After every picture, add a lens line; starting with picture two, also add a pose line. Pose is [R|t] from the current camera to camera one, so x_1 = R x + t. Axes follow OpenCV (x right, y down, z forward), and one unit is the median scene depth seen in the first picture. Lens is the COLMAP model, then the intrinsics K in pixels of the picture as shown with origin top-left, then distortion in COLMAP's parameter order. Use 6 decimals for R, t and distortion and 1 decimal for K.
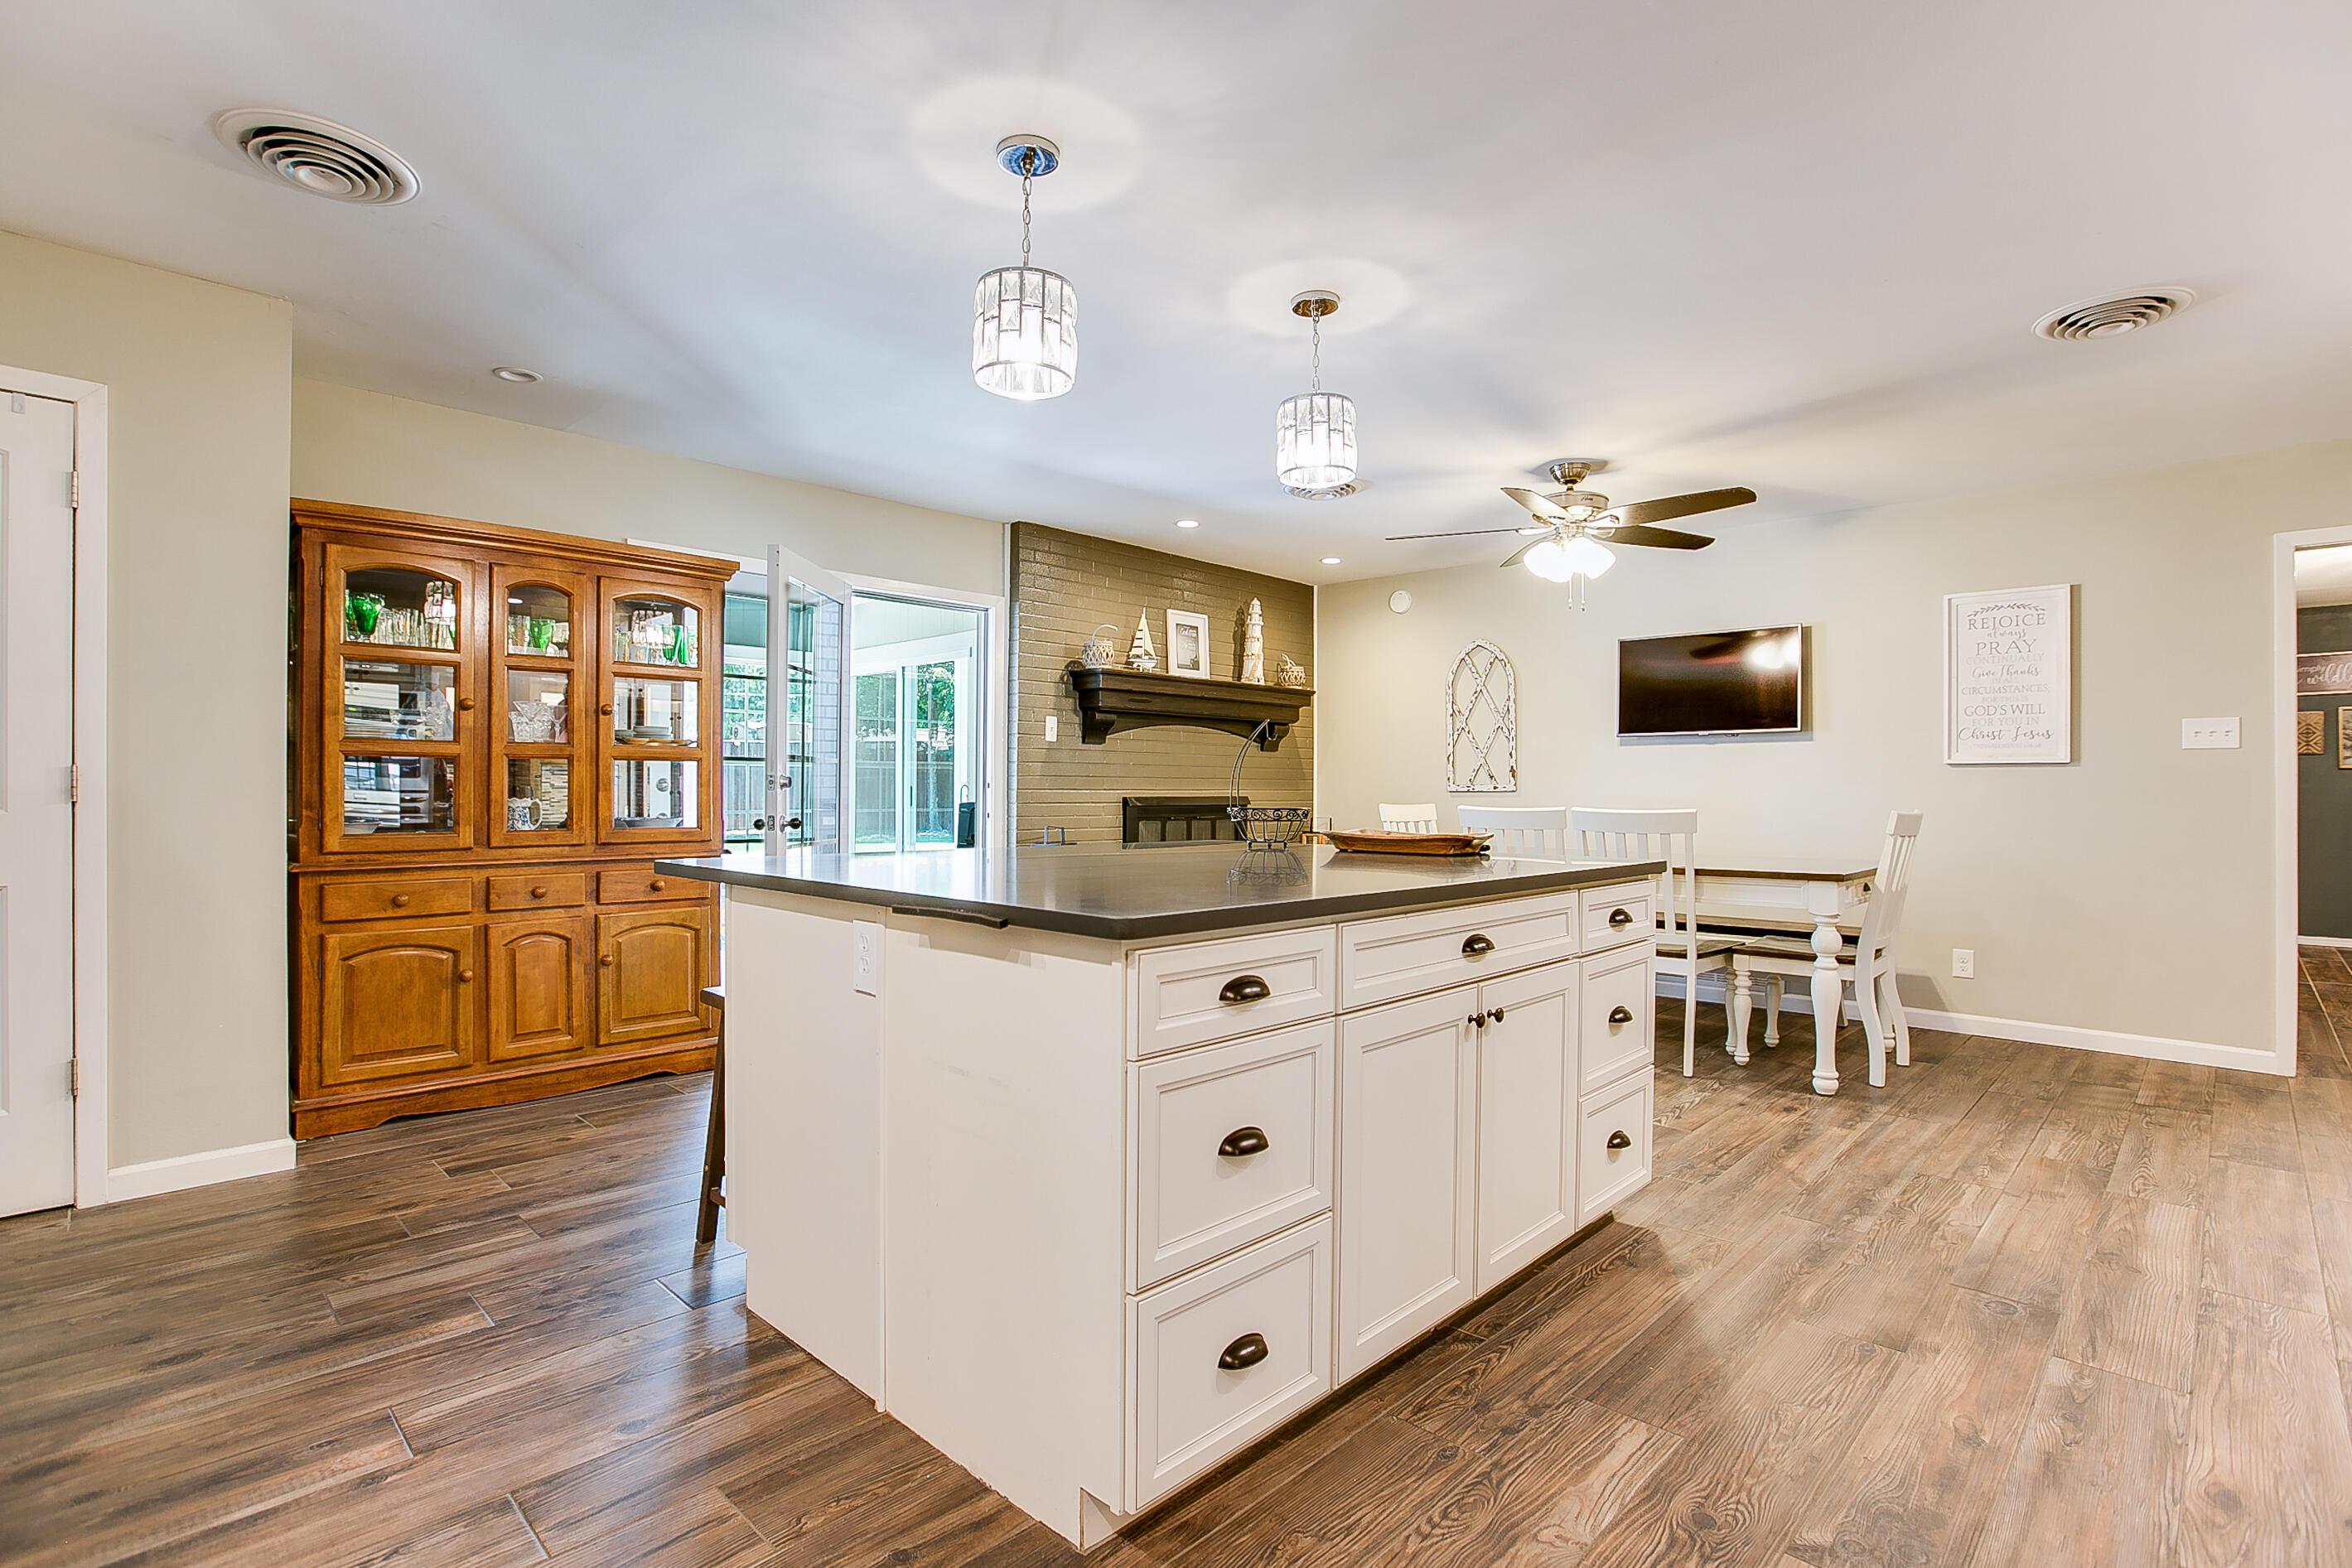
lens RADIAL K [[1083.6, 0, 1191.4], [0, 1083.6, 792.6], [0, 0, 1]] dist [-0.030929, 0.003103]
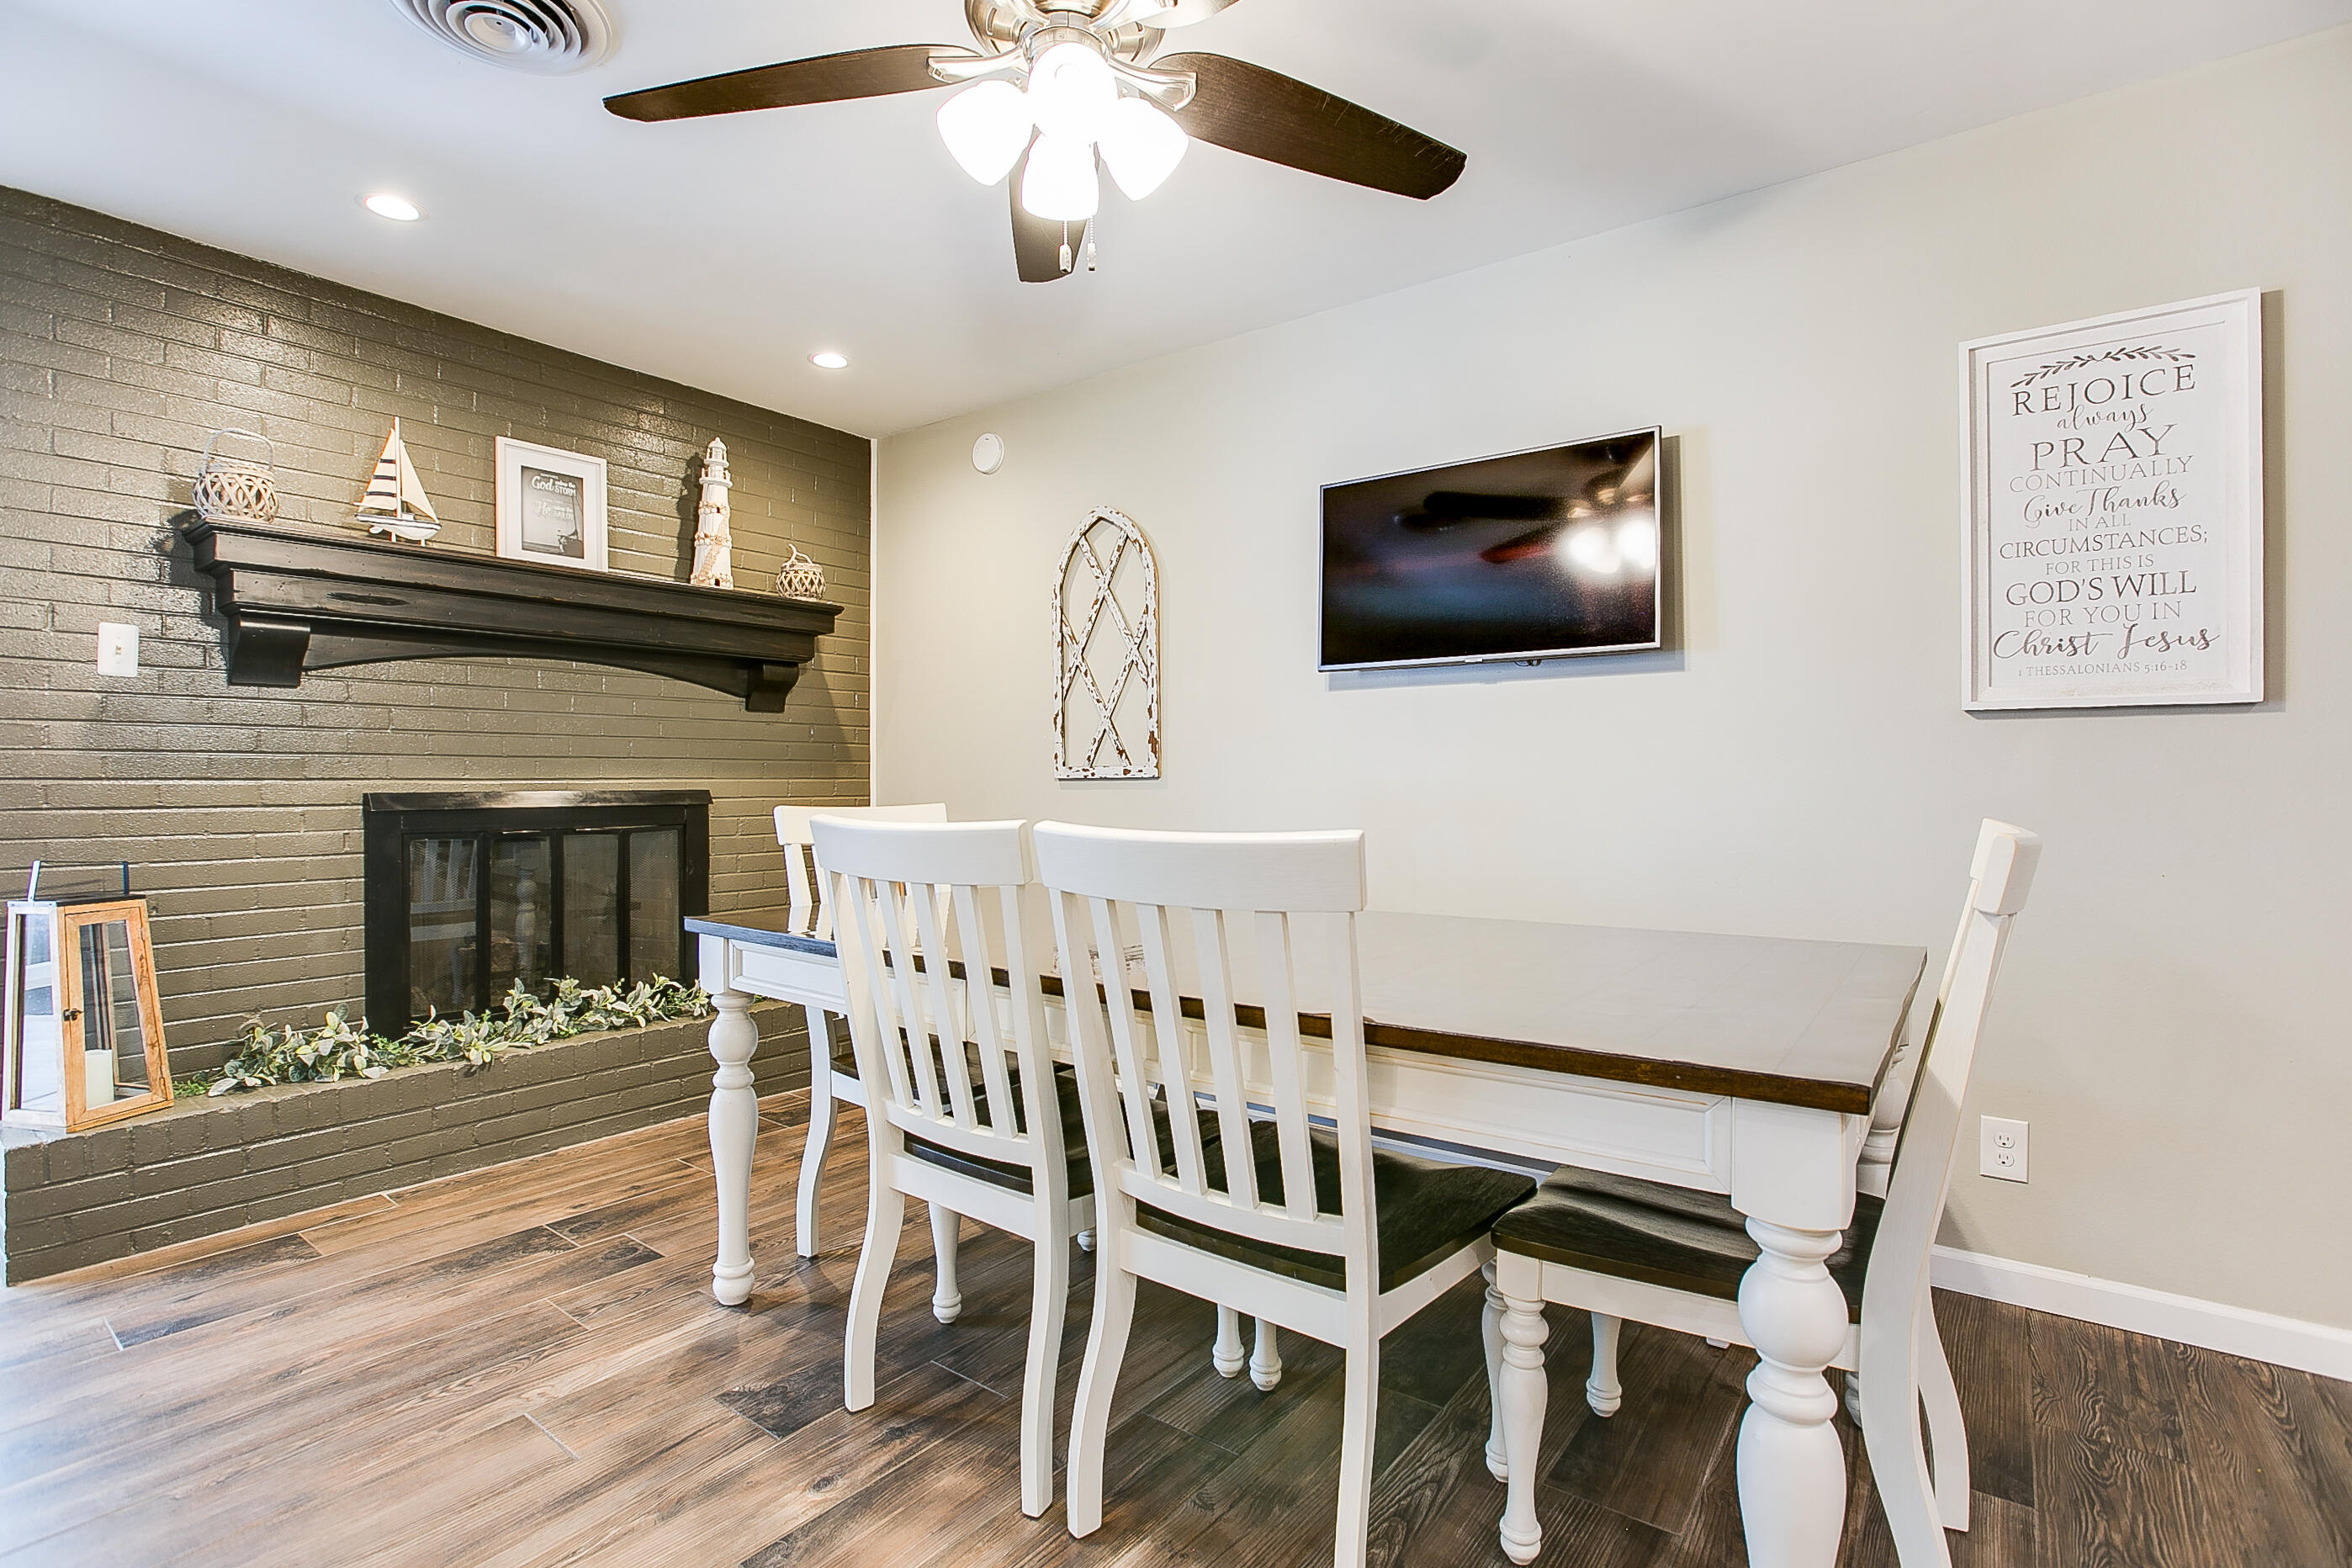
lens RADIAL K [[1083.7, 0, 1161.8], [0, 1083.7, 786.1], [0, 0, 1]] dist [-0.030929, 0.003103]
pose [[0.994379, -0.007140, 0.105635, 0.241908], [0.006742, 0.999969, 0.004130, 0.000958], [-0.105661, -0.003395, 0.994396, 0.446869]]
